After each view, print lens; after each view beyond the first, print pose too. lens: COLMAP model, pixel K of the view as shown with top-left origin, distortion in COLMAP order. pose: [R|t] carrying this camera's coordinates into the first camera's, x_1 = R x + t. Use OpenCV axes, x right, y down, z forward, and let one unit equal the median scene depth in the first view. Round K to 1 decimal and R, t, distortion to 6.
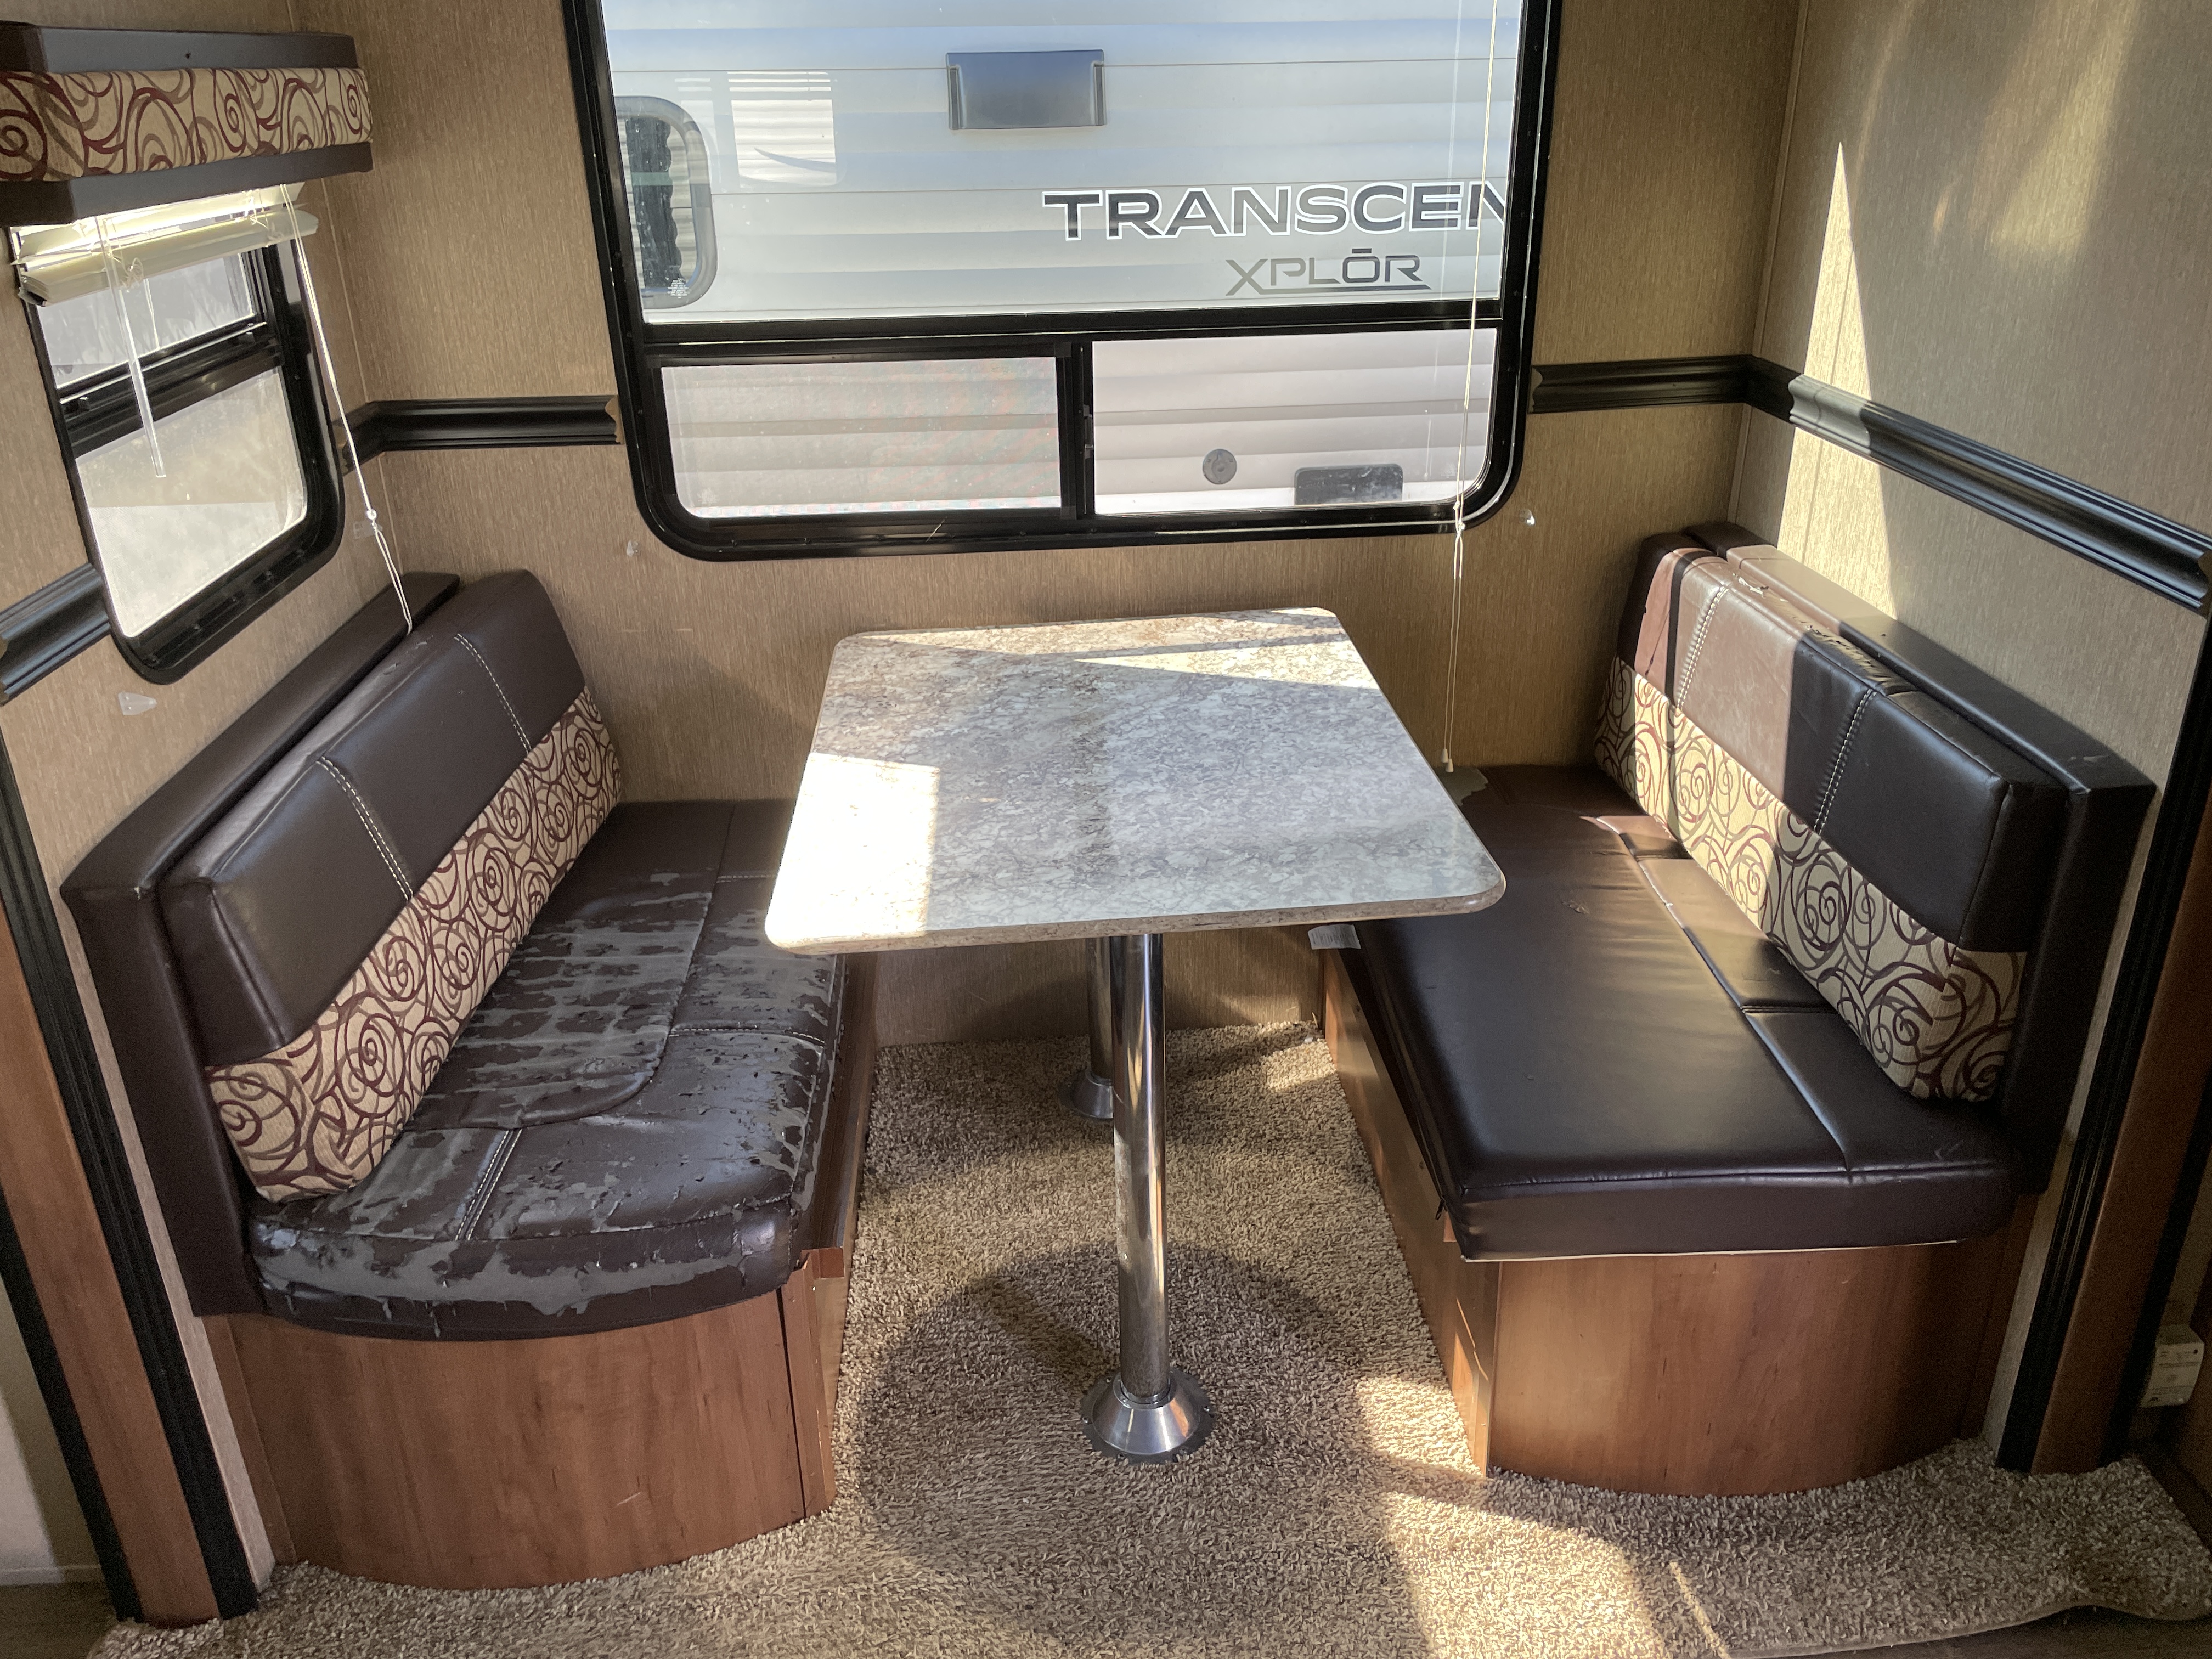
lens RADIAL K [[1688.6, 0, 1123.8], [0, 1688.6, 821.5], [0, 0, 1]] dist [0.071008, -0.104166]
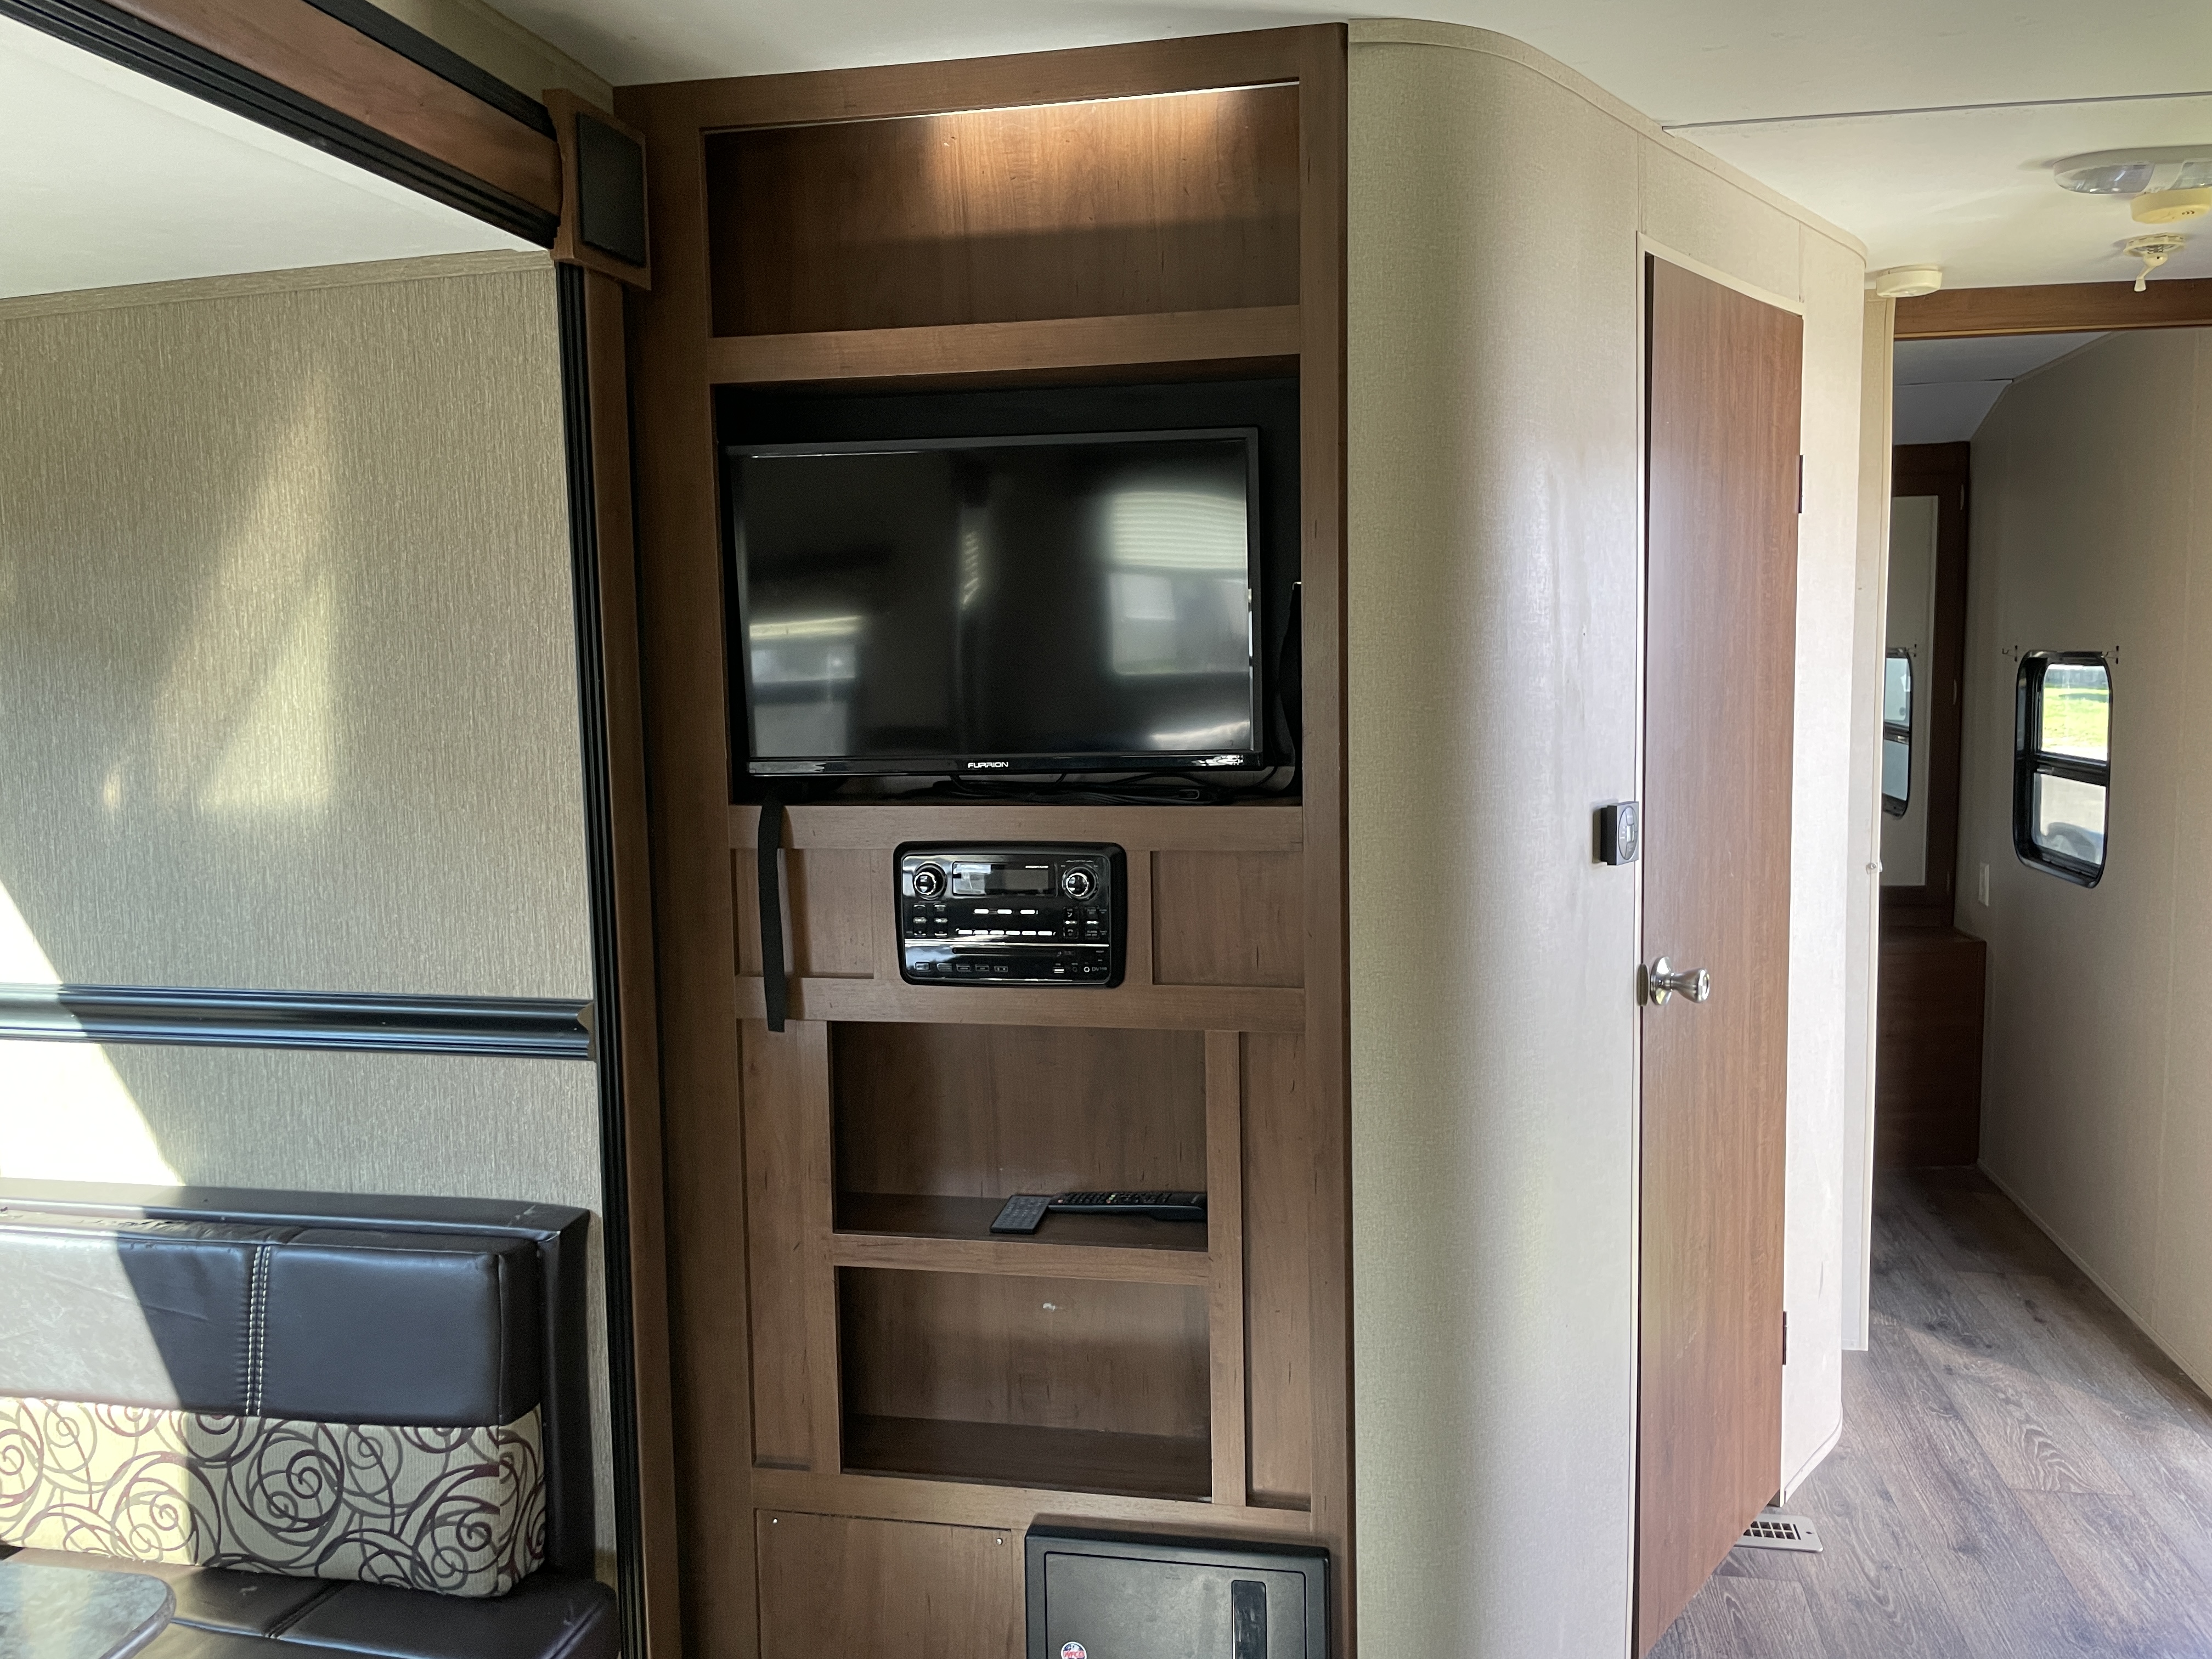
lens RADIAL K [[1688.6, 0, 1123.8], [0, 1688.6, 821.5], [0, 0, 1]] dist [0.071008, -0.104166]
pose [[0.250604, -0.093324, 0.963581, -0.364235], [0.409751, 0.912015, -0.018236, -0.083220], [-0.877098, 0.399398, 0.266795, 0.232647]]
